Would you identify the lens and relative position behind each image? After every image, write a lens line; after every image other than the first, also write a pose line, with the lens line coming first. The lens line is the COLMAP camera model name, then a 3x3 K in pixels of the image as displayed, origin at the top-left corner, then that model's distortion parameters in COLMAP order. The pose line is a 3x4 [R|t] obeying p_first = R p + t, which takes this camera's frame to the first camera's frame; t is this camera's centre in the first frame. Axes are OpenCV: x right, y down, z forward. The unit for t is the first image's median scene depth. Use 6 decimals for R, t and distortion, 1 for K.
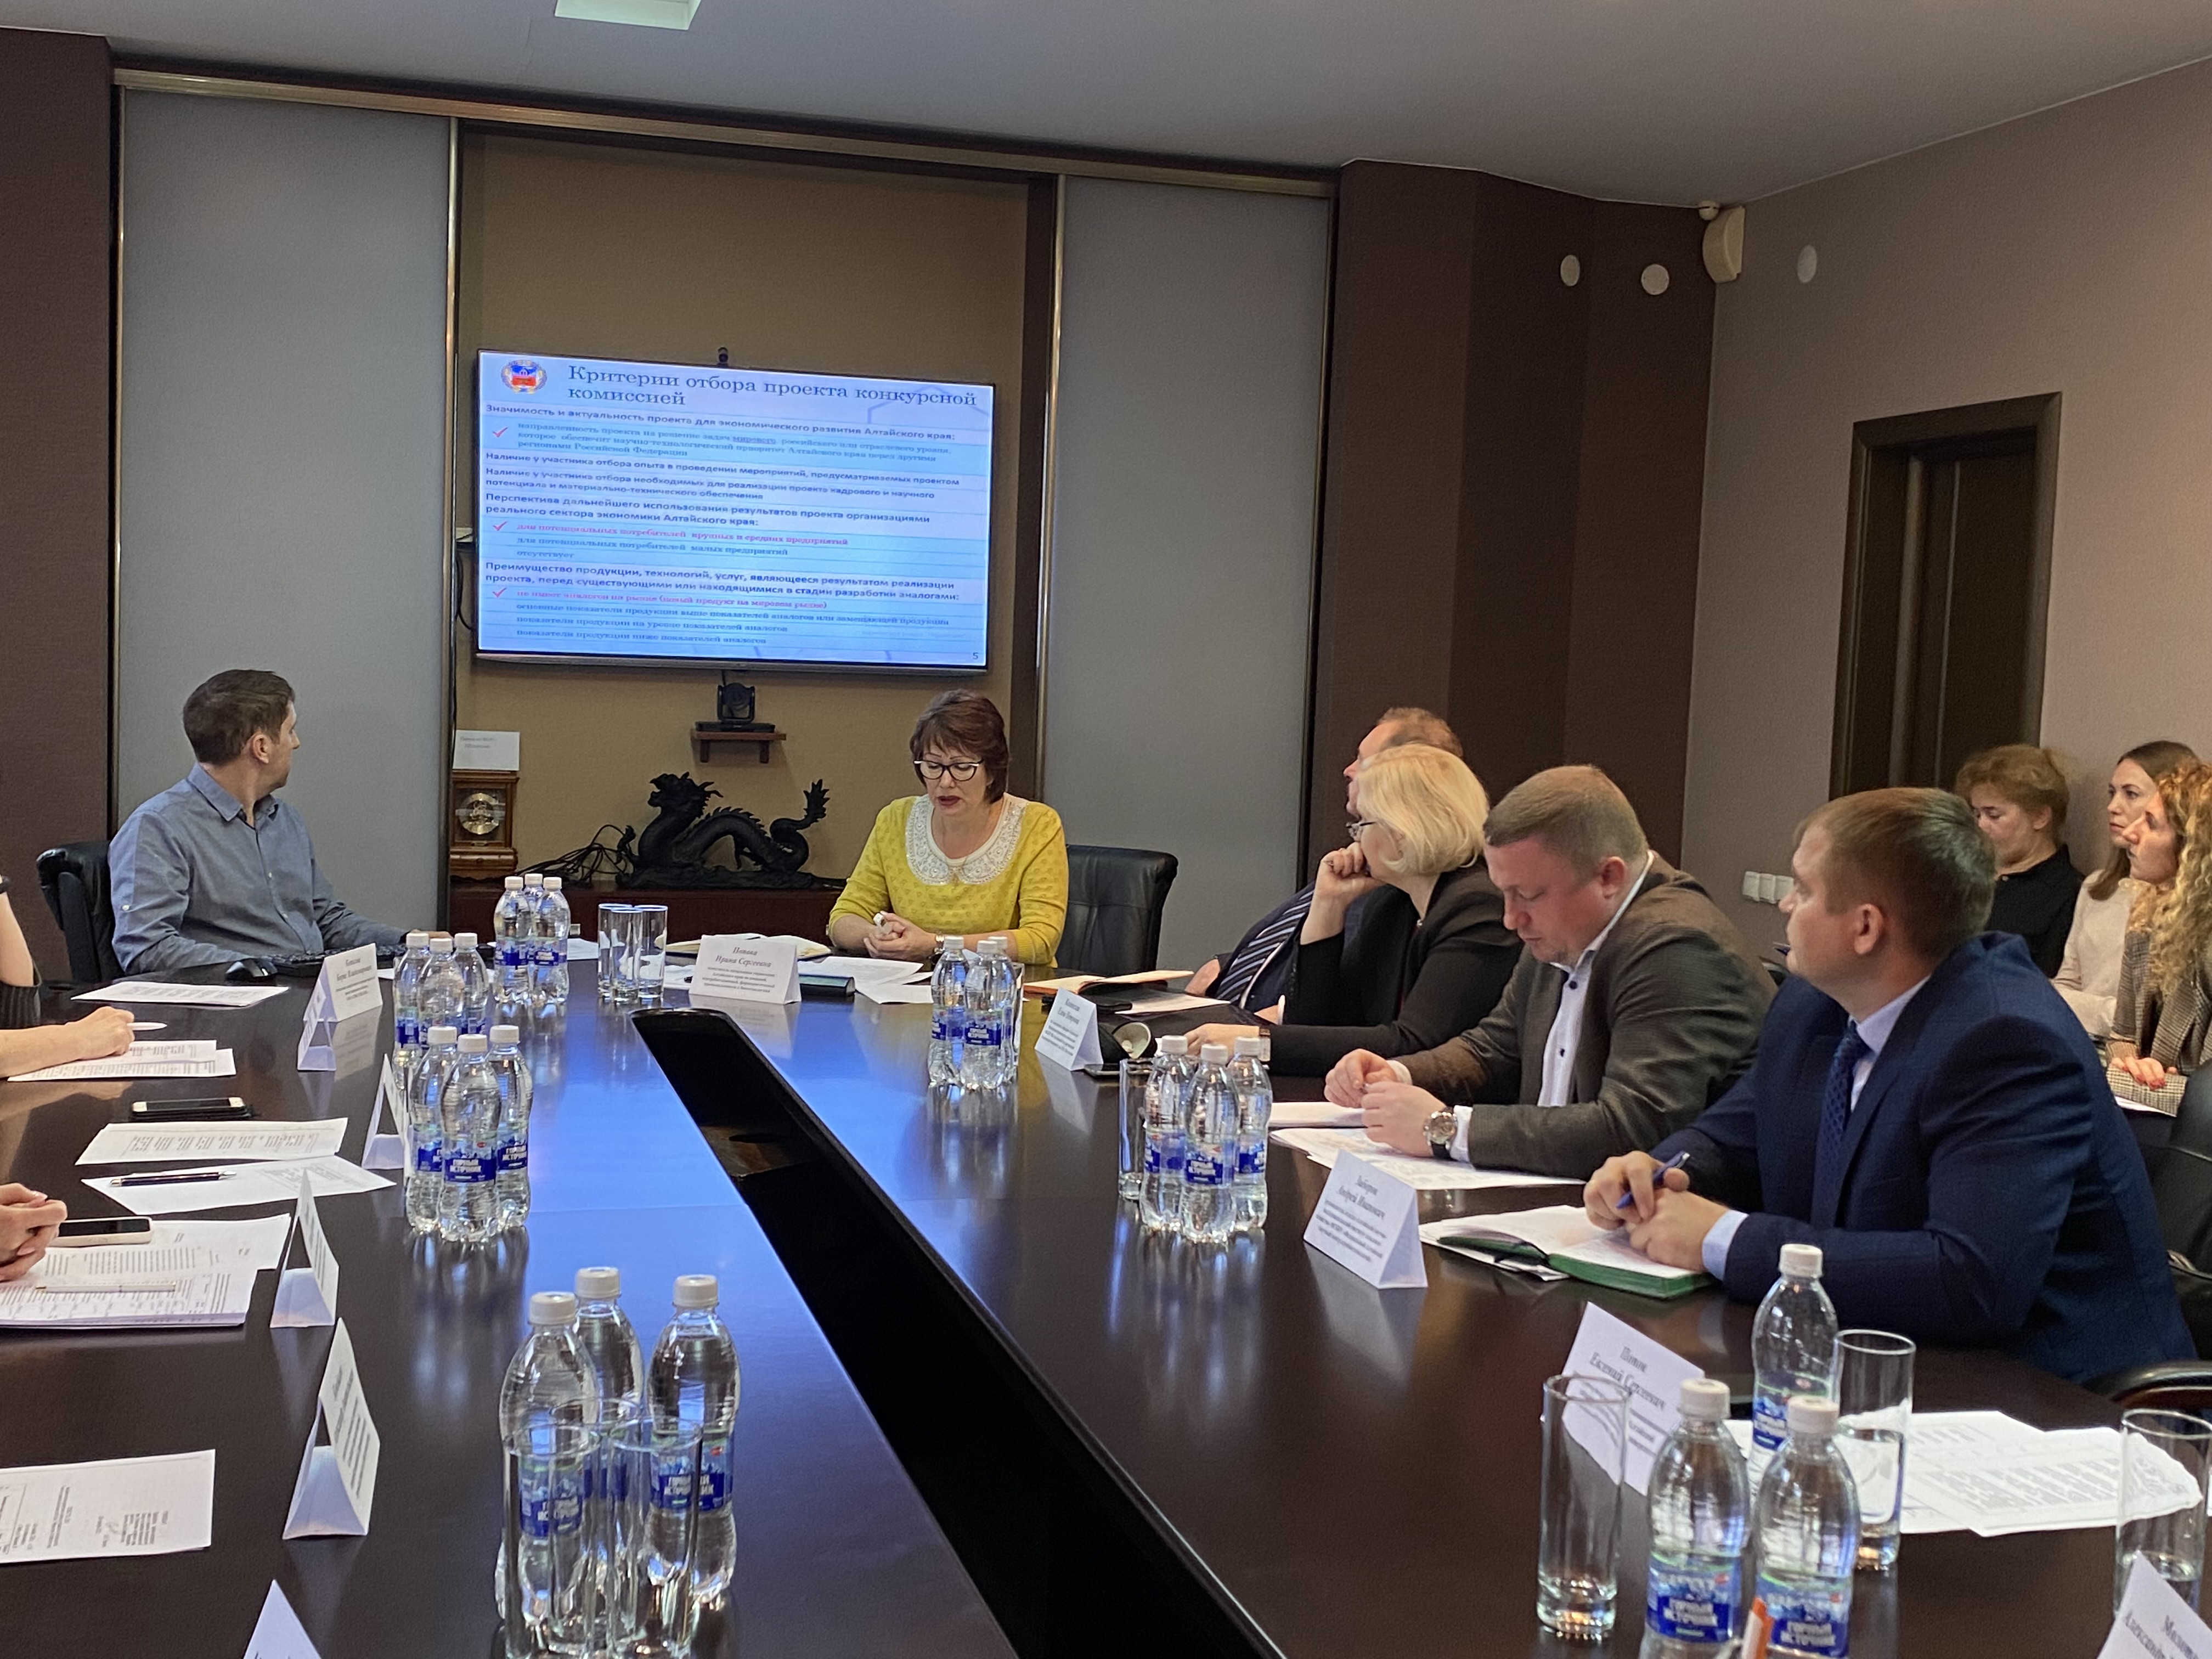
lens RADIAL K [[2493.0, 0, 1068.2], [0, 2493.0, 843.2], [0, 0, 1]] dist [0.029699, 0.000000]
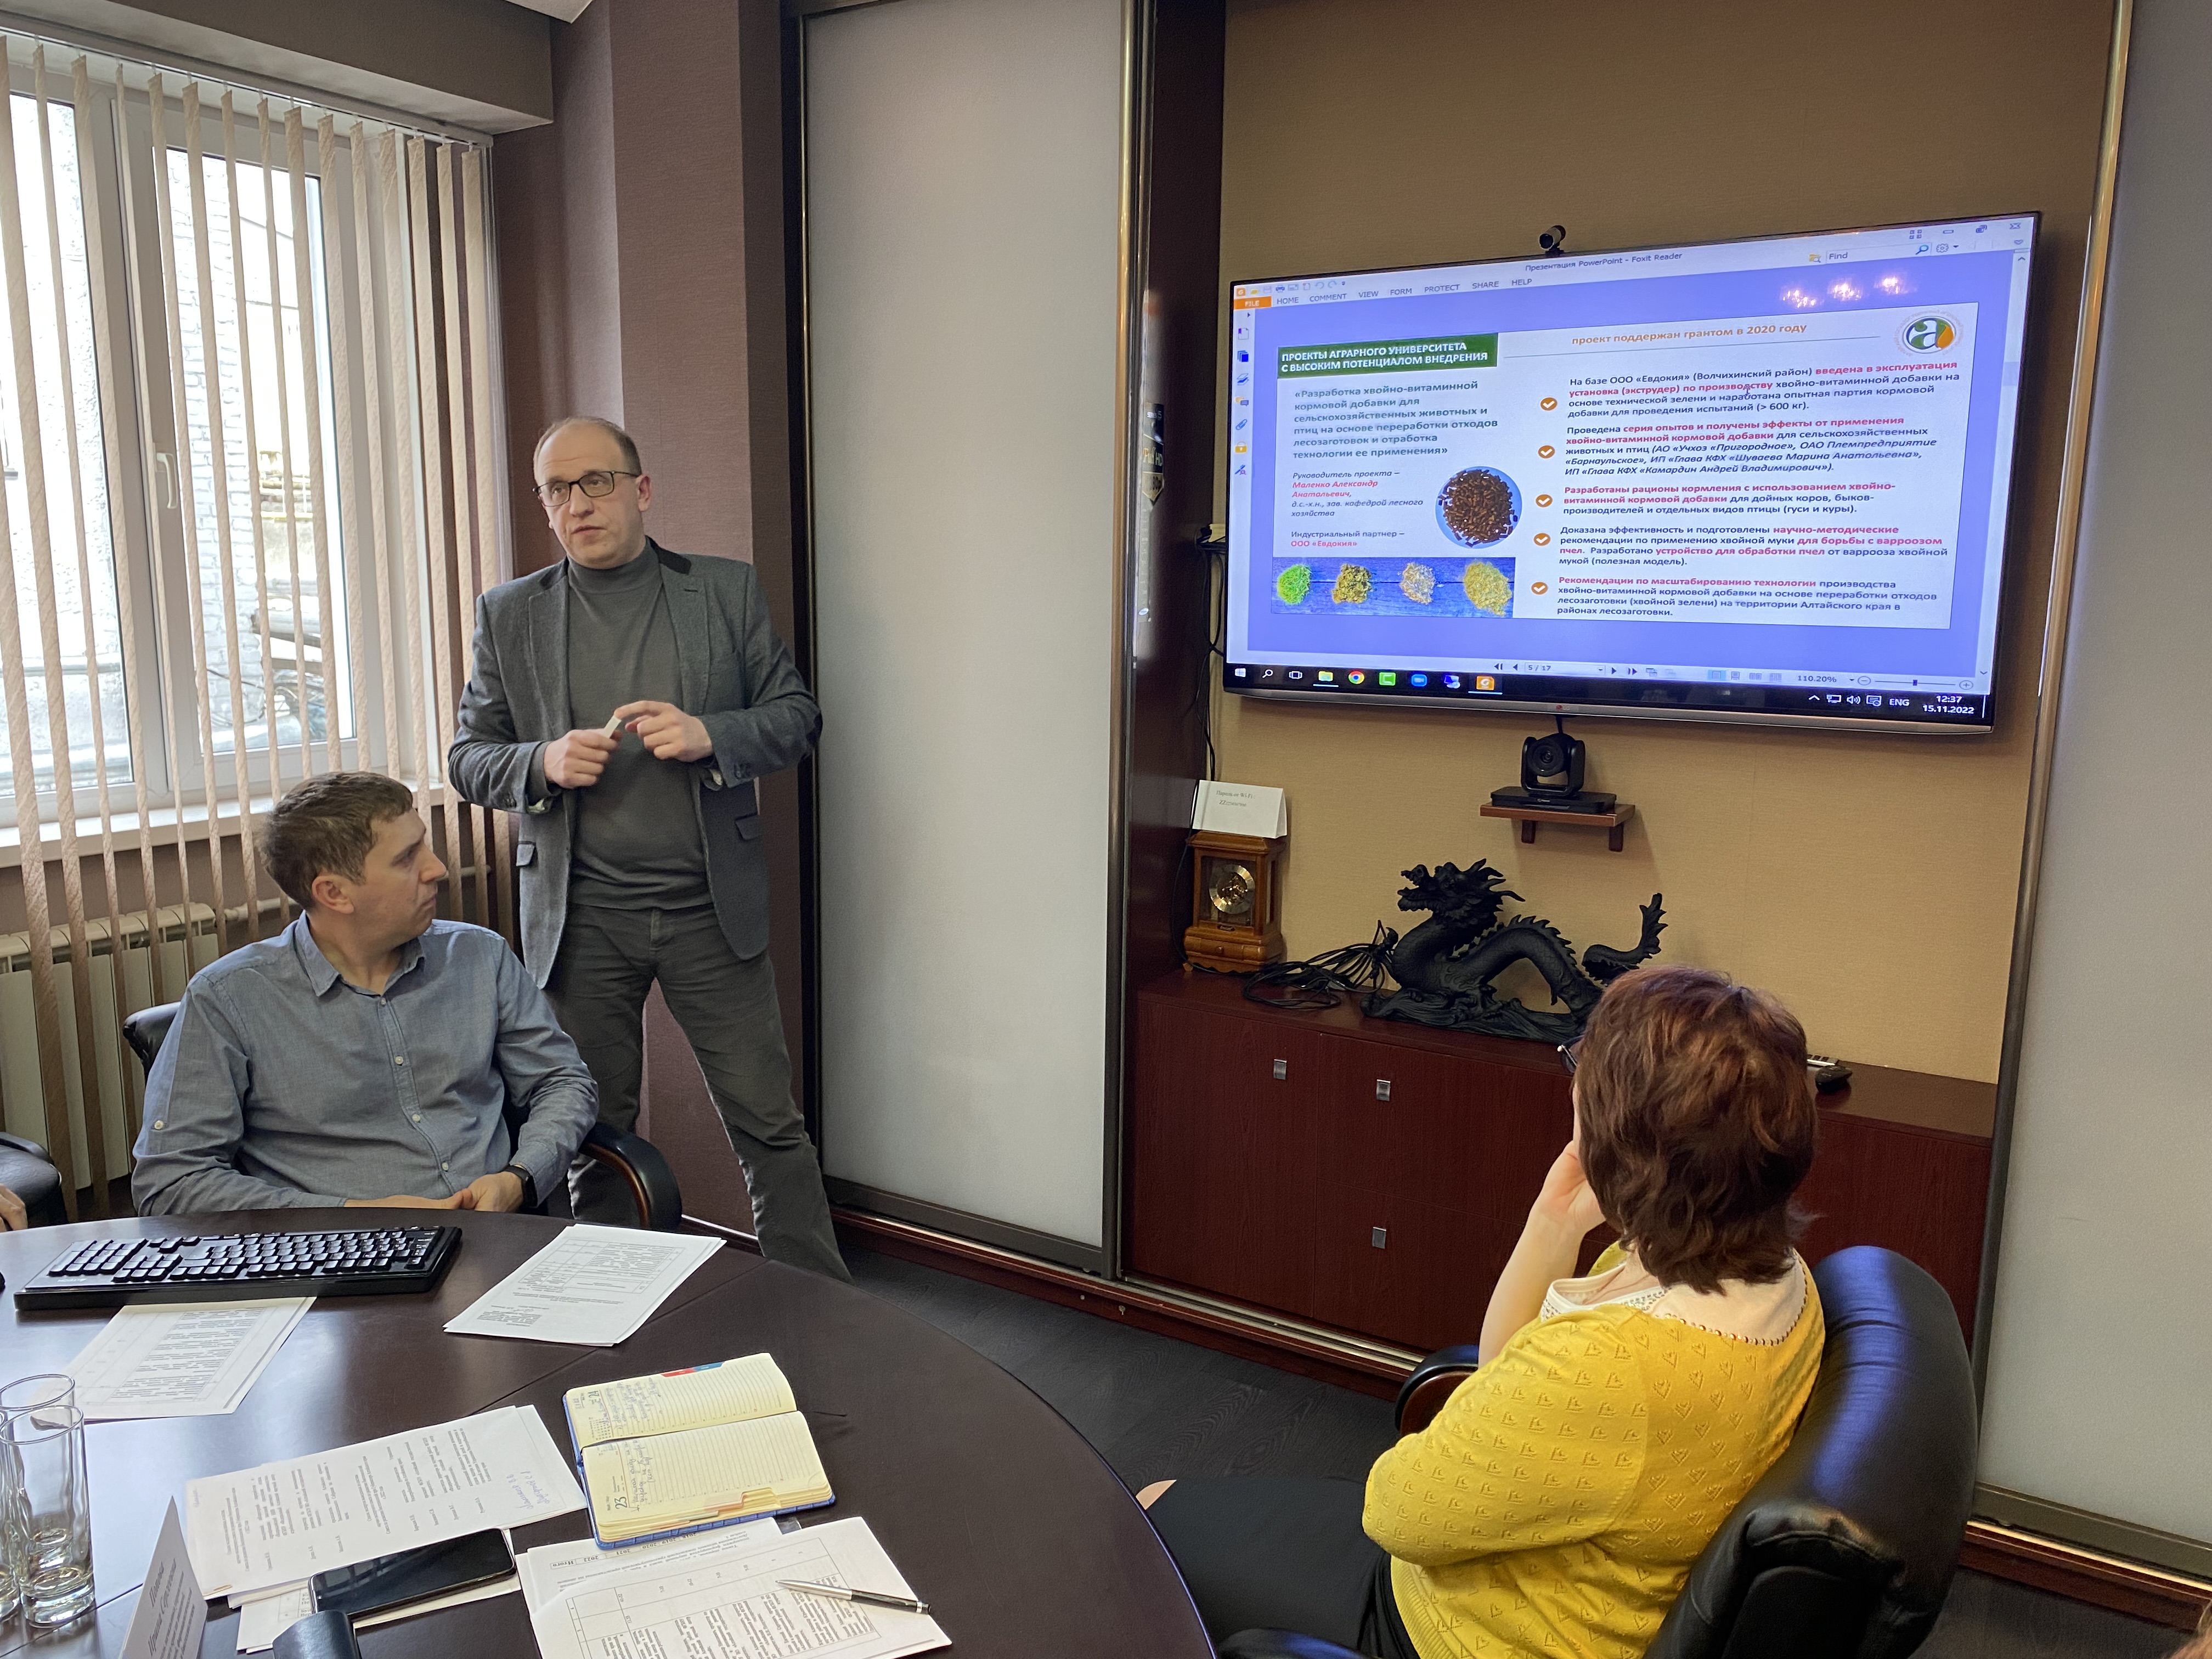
lens RADIAL K [[1682.0, 0, 1096.8], [0, 1682.0, 815.6], [0, 0, 1]] dist [0.043810, -0.066303]
pose [[0.677709, 0.090512, -0.729739, 0.157754], [-0.038417, 0.995398, 0.087784, -0.104135], [0.734326, -0.031458, 0.678067, 0.799084]]
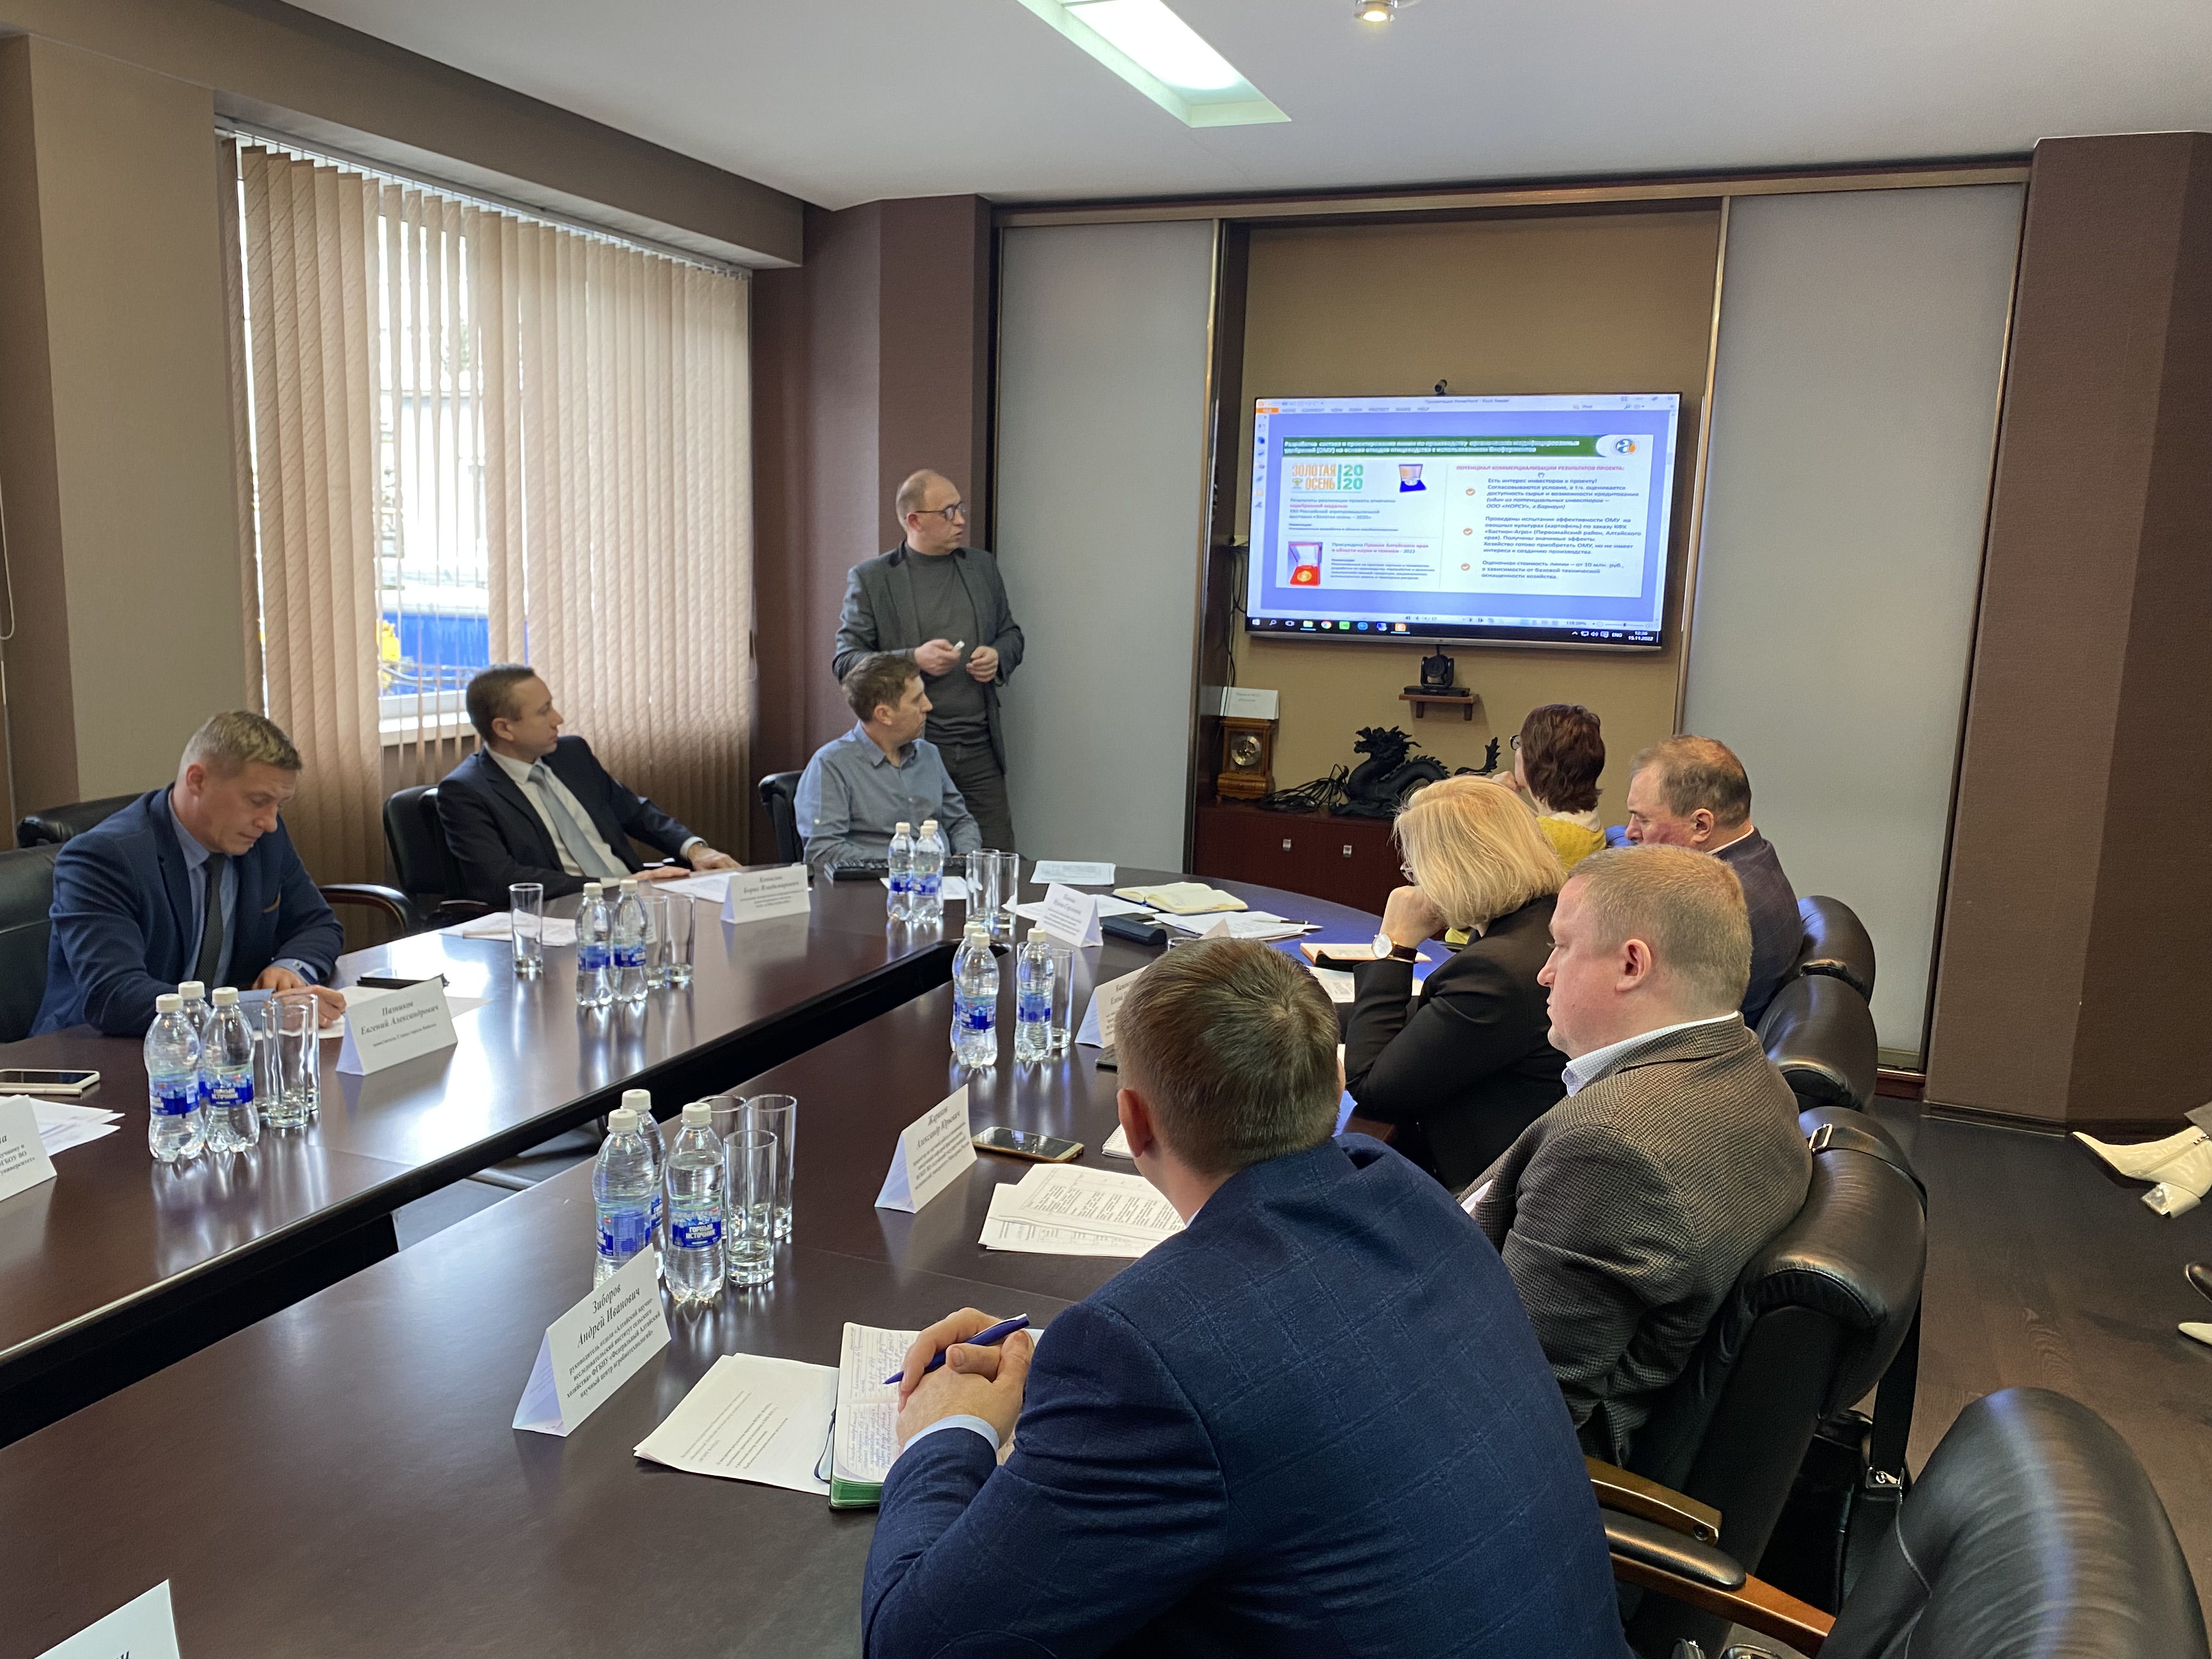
lens RADIAL K [[1682.0, 0, 1097.9], [0, 1682.0, 836.8], [0, 0, 1]] dist [0.043810, -0.066303]
pose [[0.789759, 0.091024, -0.606627, 0.332331], [-0.046845, 0.994991, 0.088310, -0.054489], [0.611626, -0.041326, 0.790067, 0.309725]]
